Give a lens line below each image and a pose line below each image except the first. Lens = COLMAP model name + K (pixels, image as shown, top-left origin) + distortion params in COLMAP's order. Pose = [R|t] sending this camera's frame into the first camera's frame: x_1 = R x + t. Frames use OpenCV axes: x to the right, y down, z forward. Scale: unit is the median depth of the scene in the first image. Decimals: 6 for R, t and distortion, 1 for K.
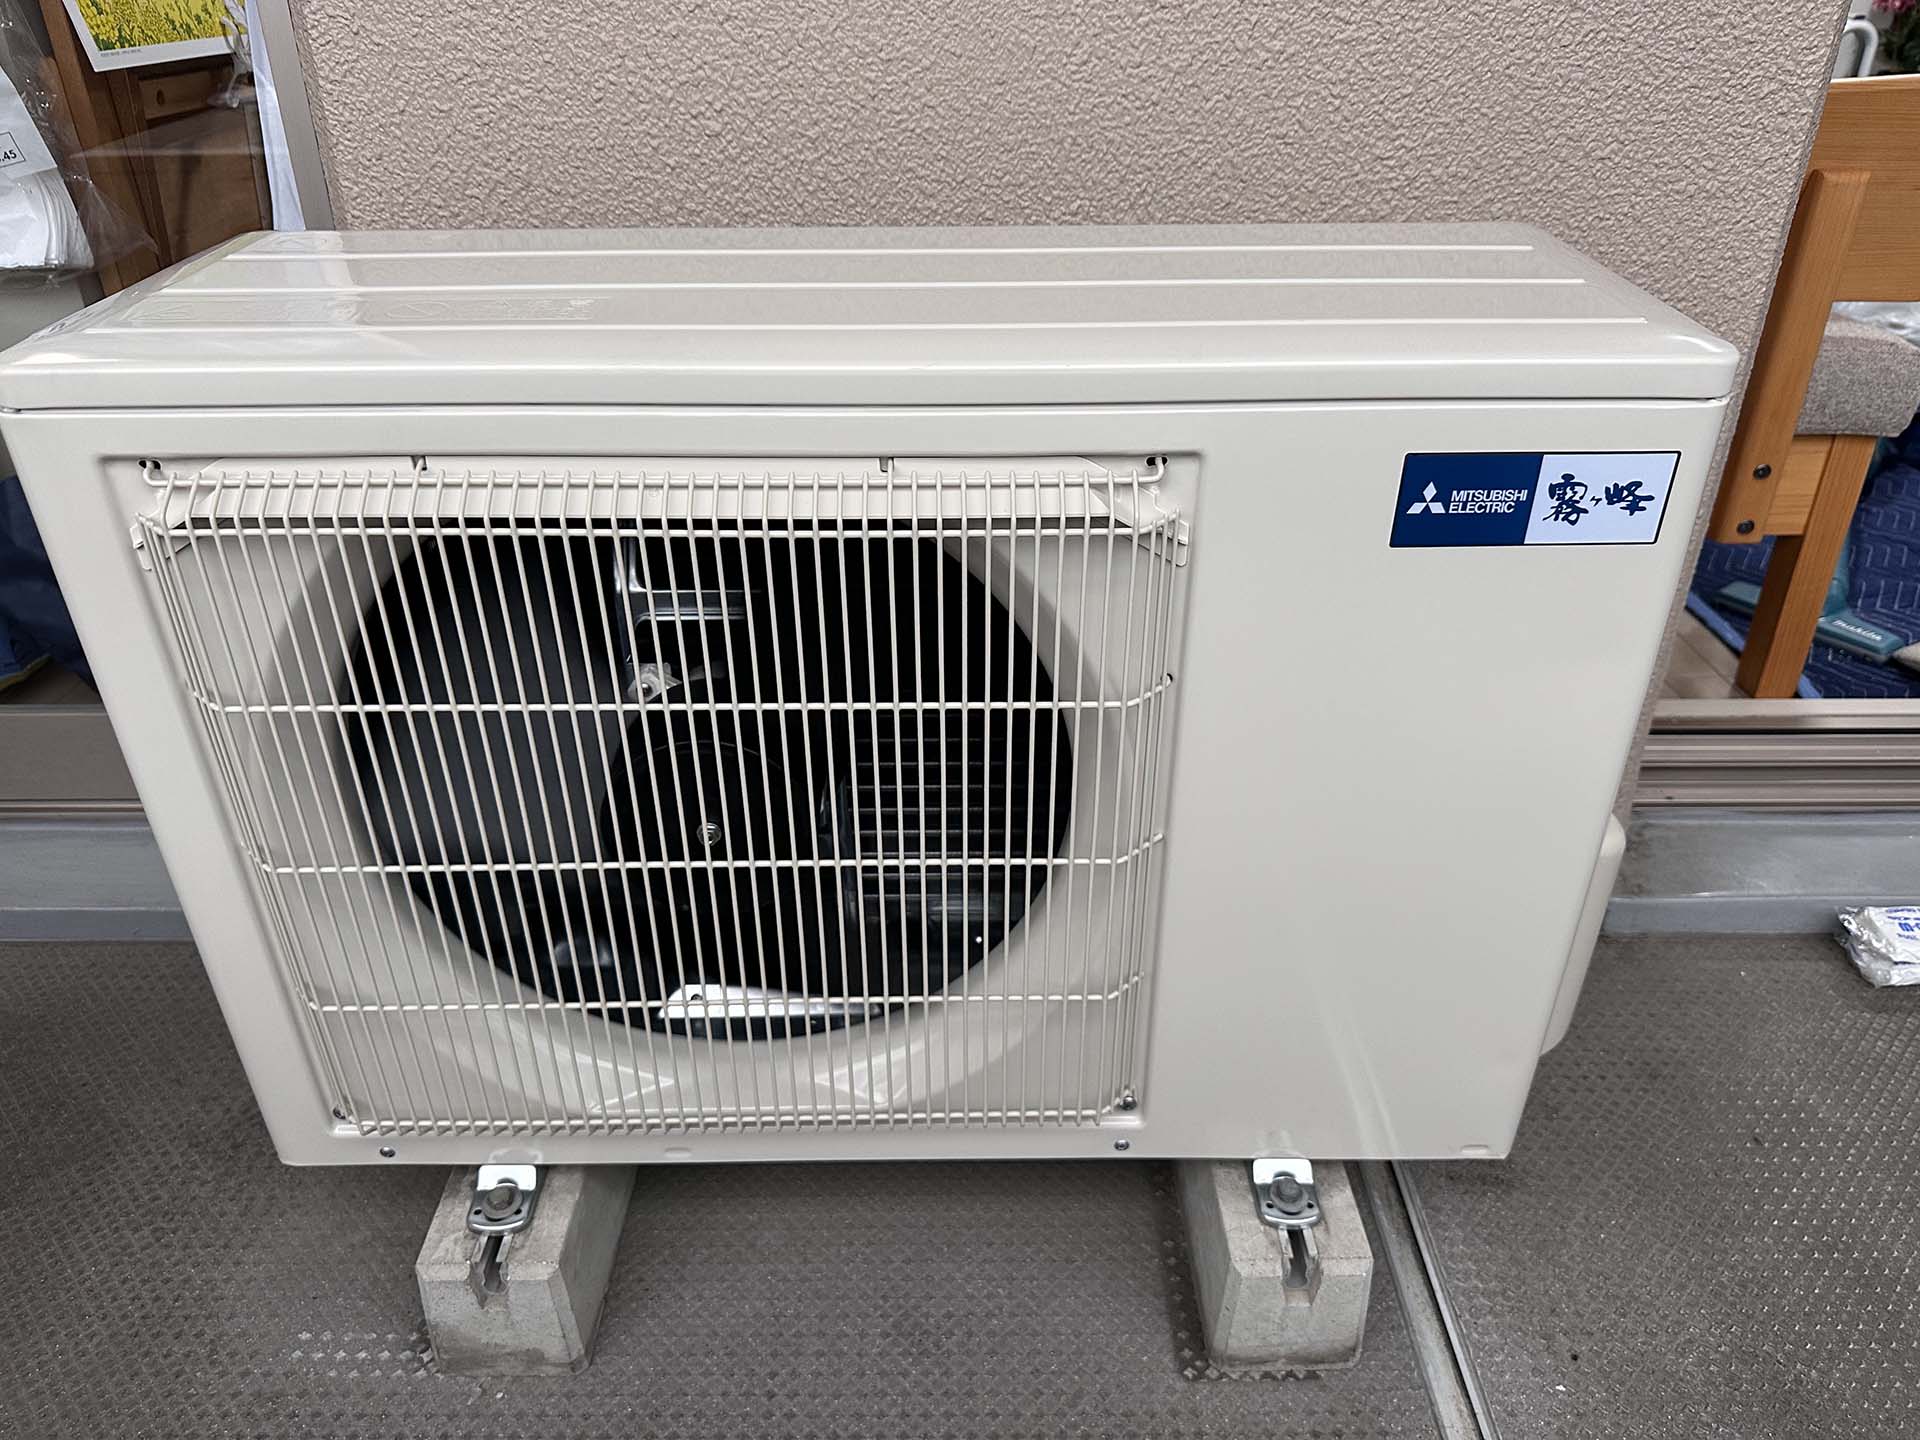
lens RADIAL K [[1376.5, 0, 960.0], [0, 1376.5, 720.0], [0, 0, 1]] dist [0.001034, -0.010623]
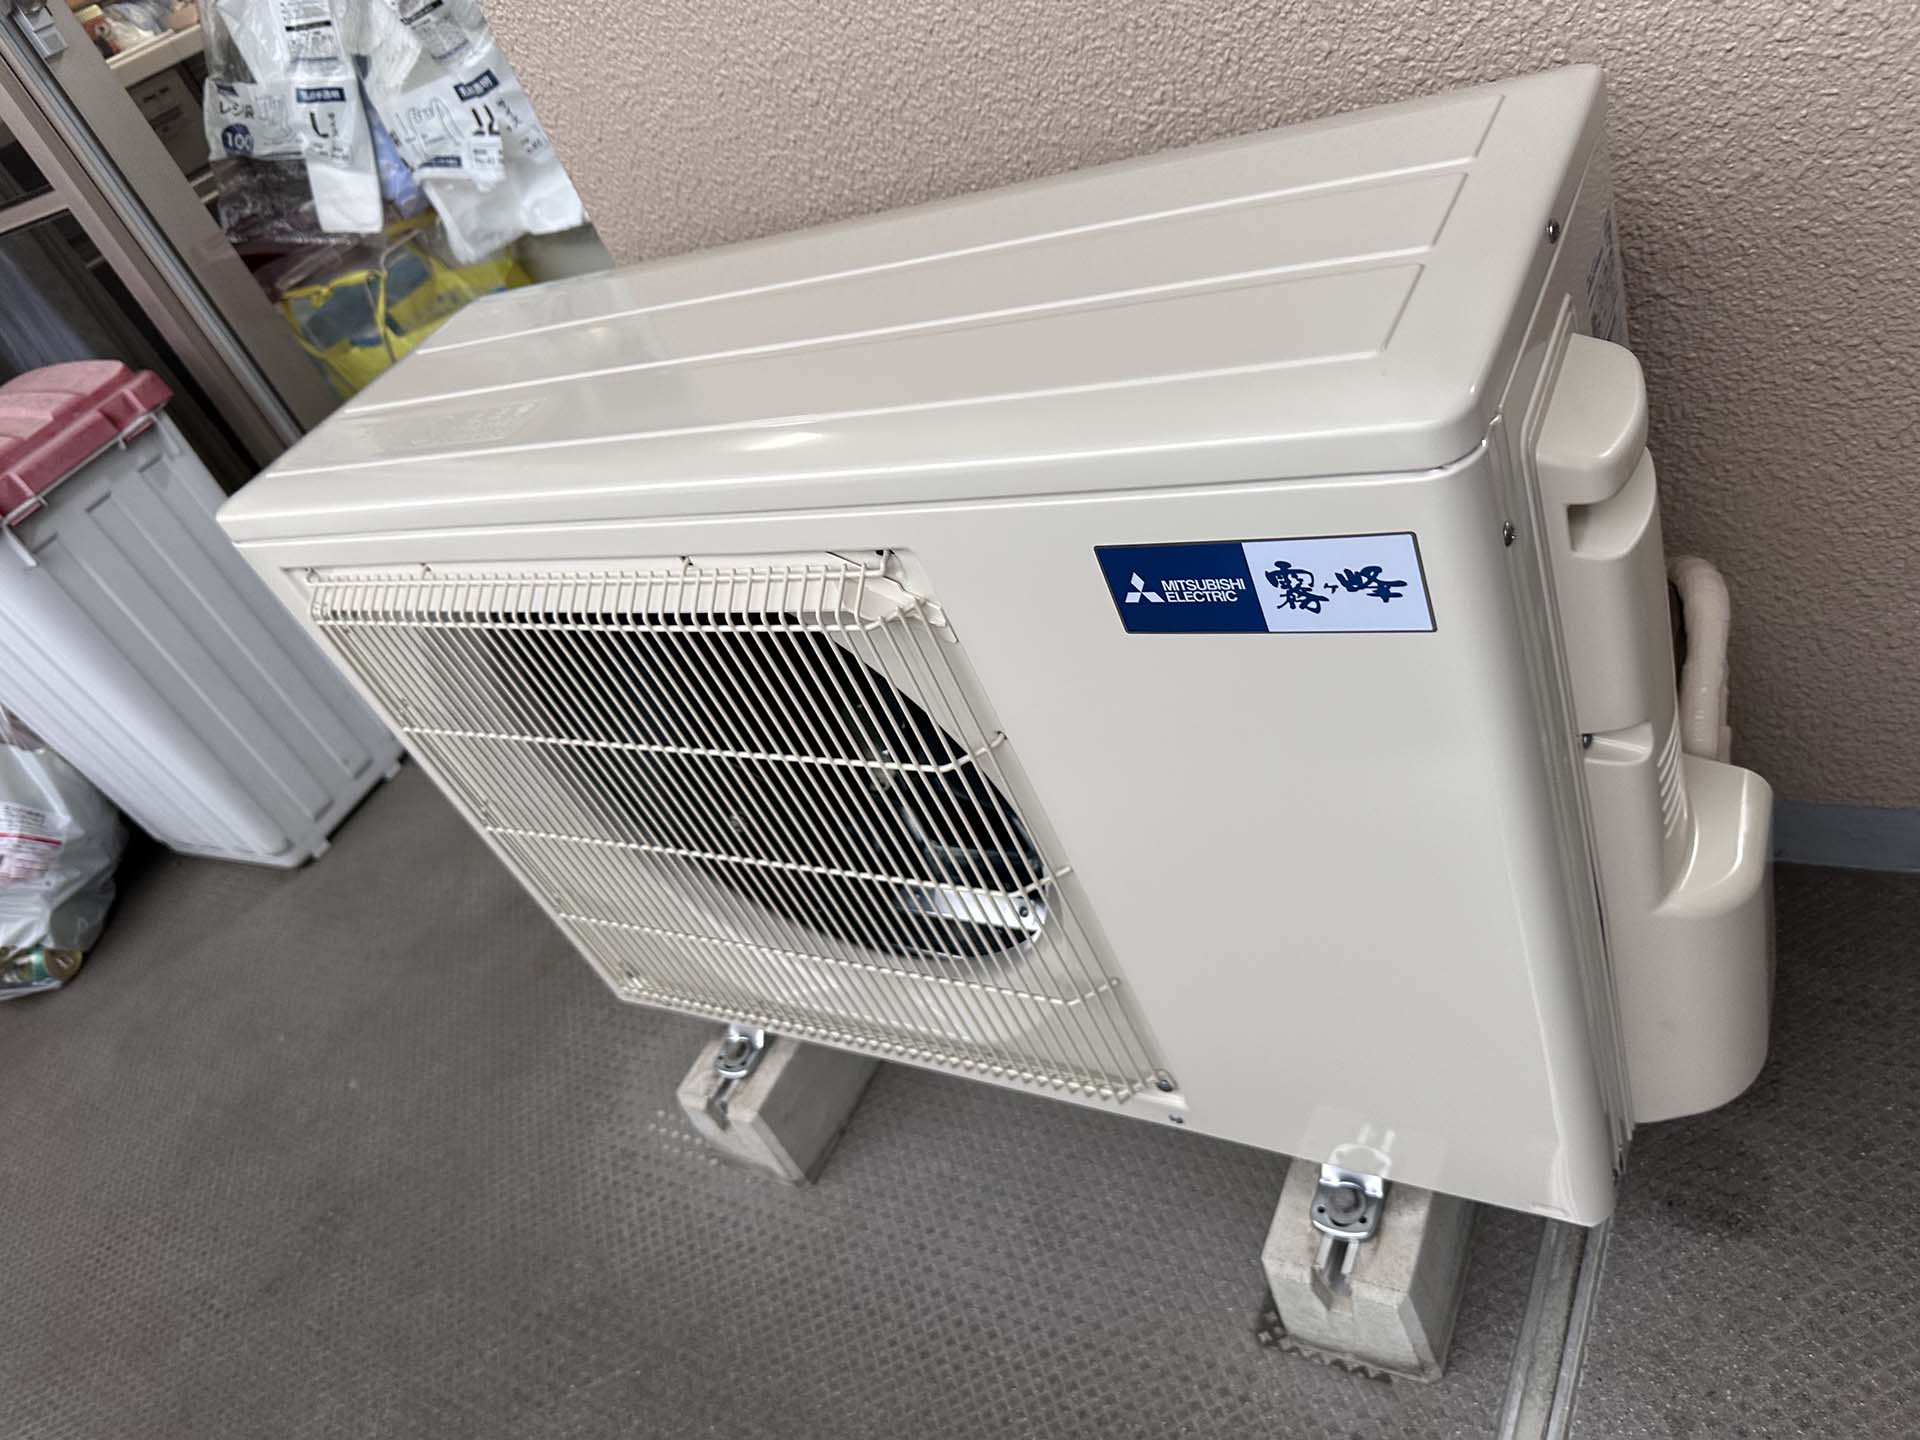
lens RADIAL K [[1380.6, 0, 920.8], [0, 1380.6, 713.6], [0, 0, 1]] dist [0.004628, -0.016685]
pose [[0.818863, 0.041967, -0.572453, 0.519769], [0.086038, 0.977081, 0.194704, -0.188707], [0.567504, -0.208688, 0.796485, 0.148322]]
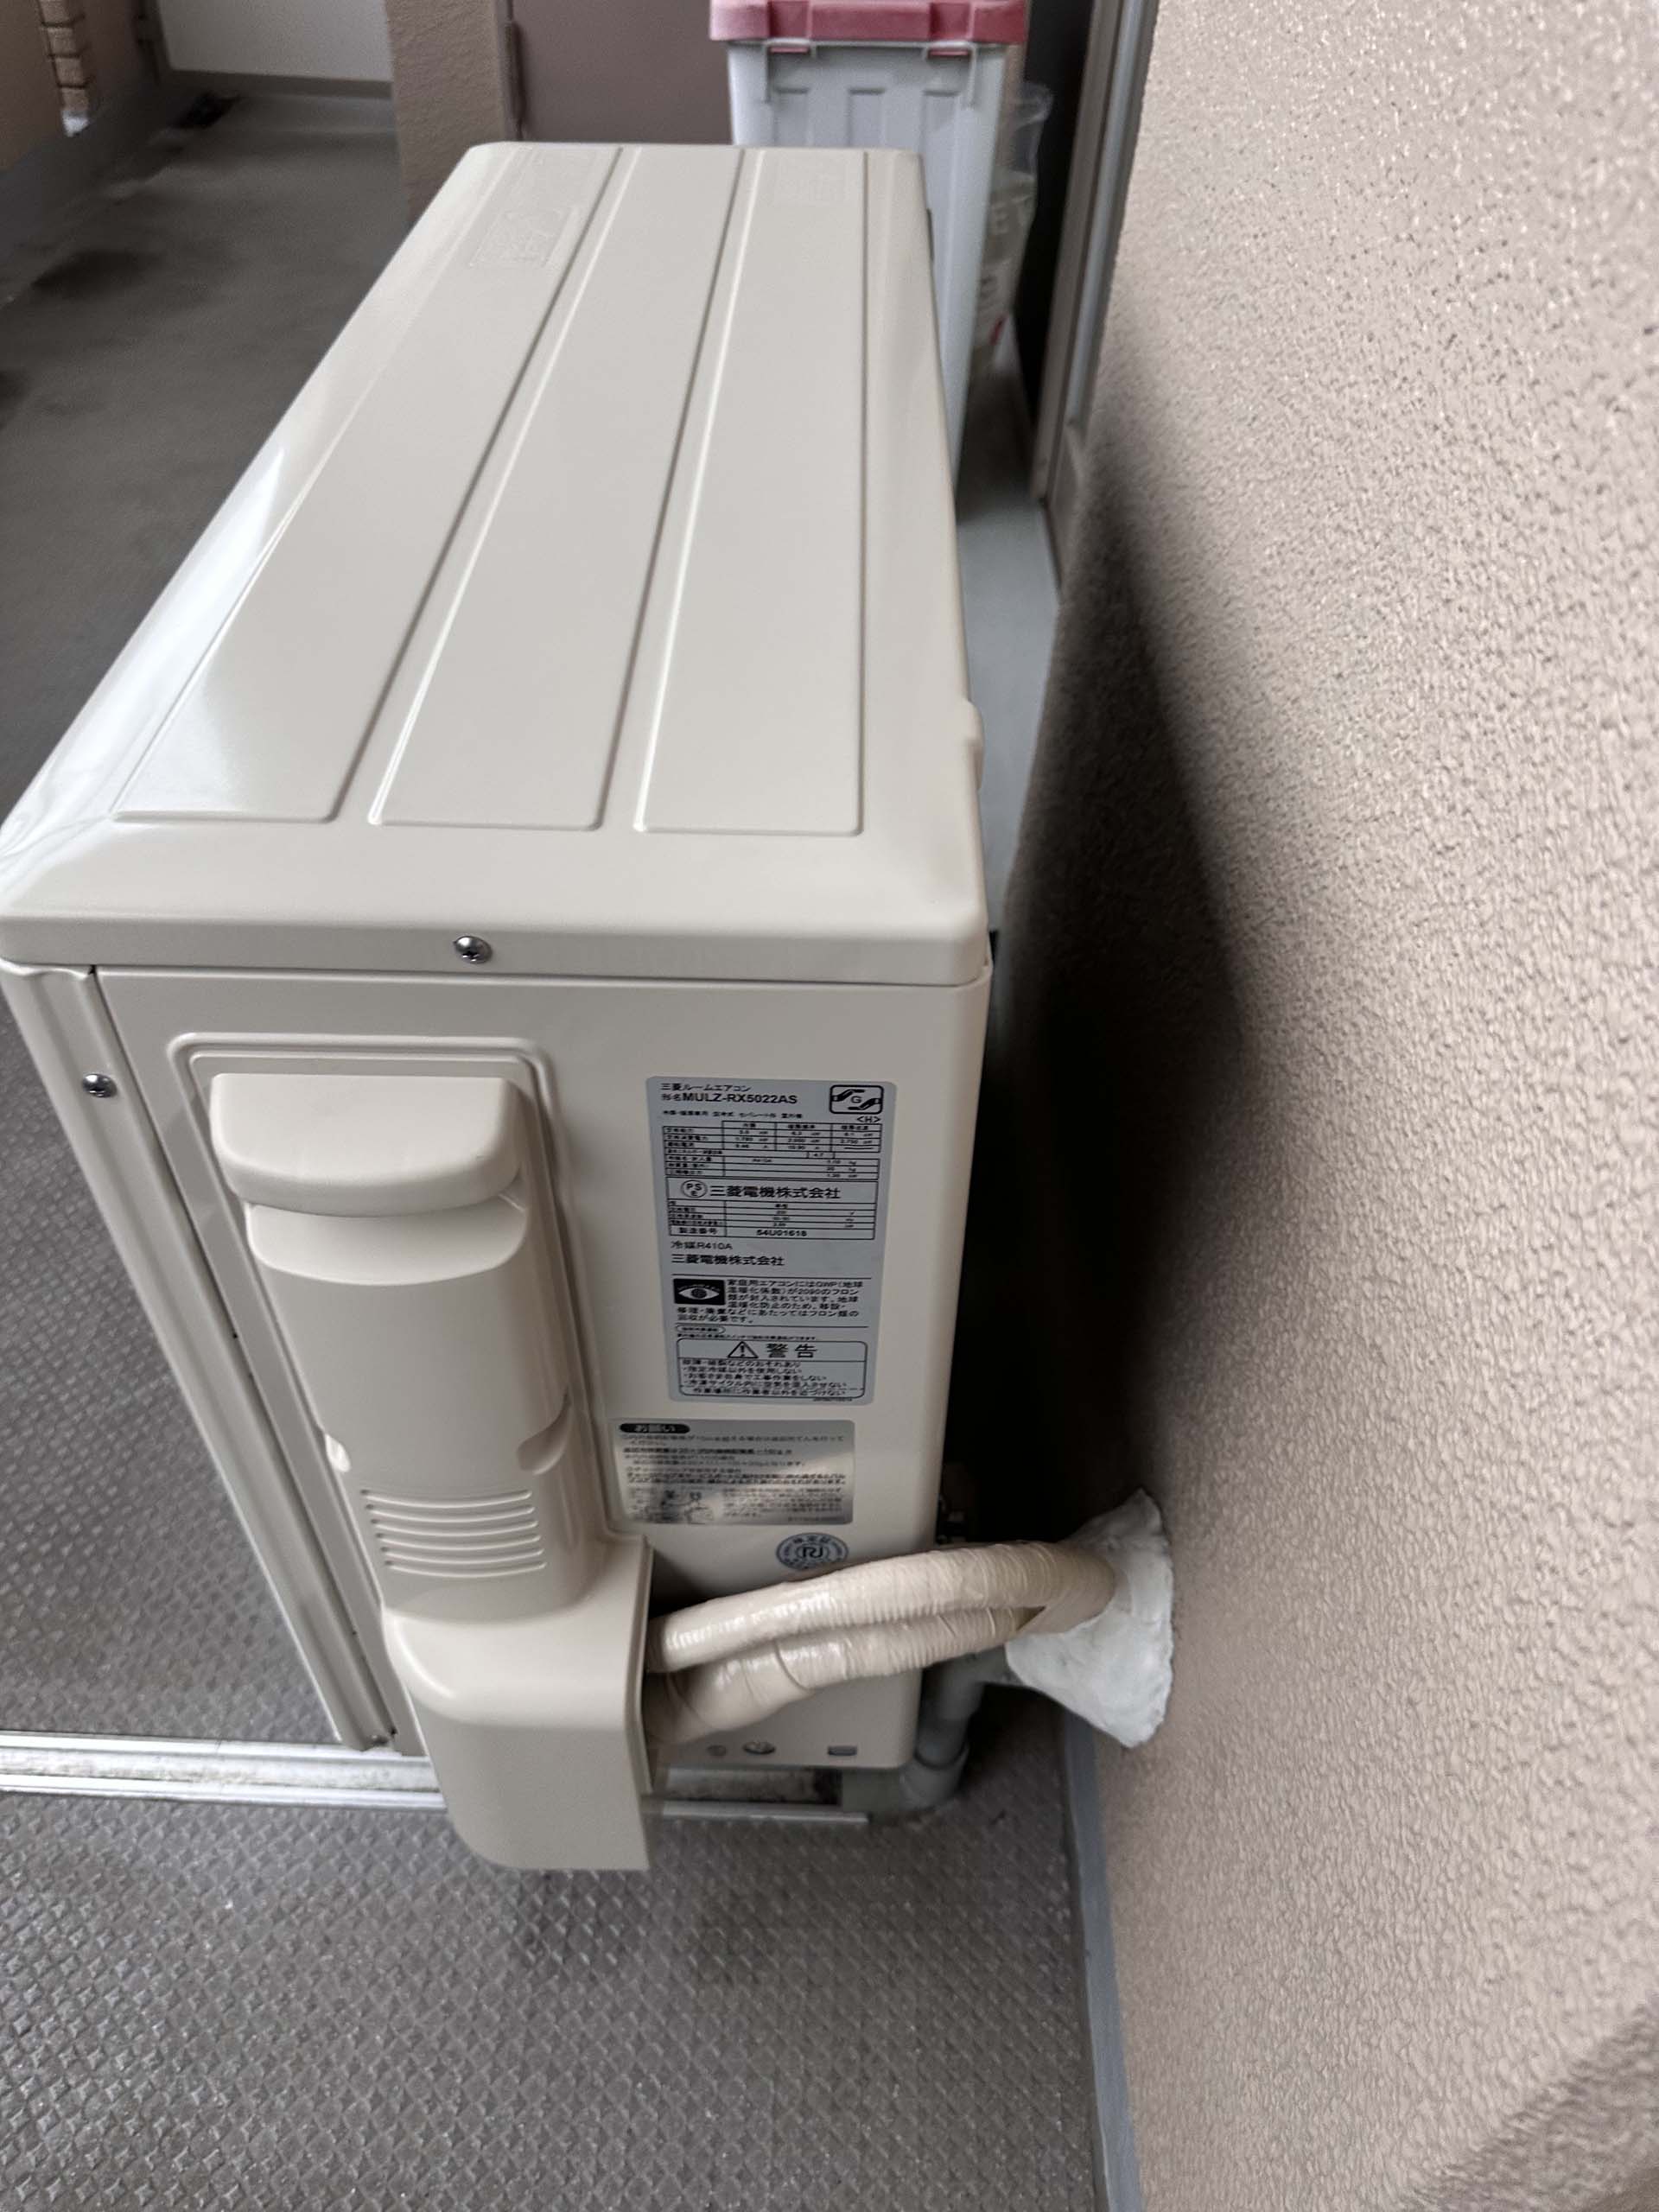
lens RADIAL K [[1687.4, 0, 814.8], [0, 1687.4, 1115.1], [0, 0, 1]] dist [0.006696, 0.000406]
pose [[-0.026668, 0.710591, -0.703100, 0.793756], [-0.526622, 0.587849, 0.614086, -0.592330], [0.849681, 0.386645, 0.358536, 0.743286]]
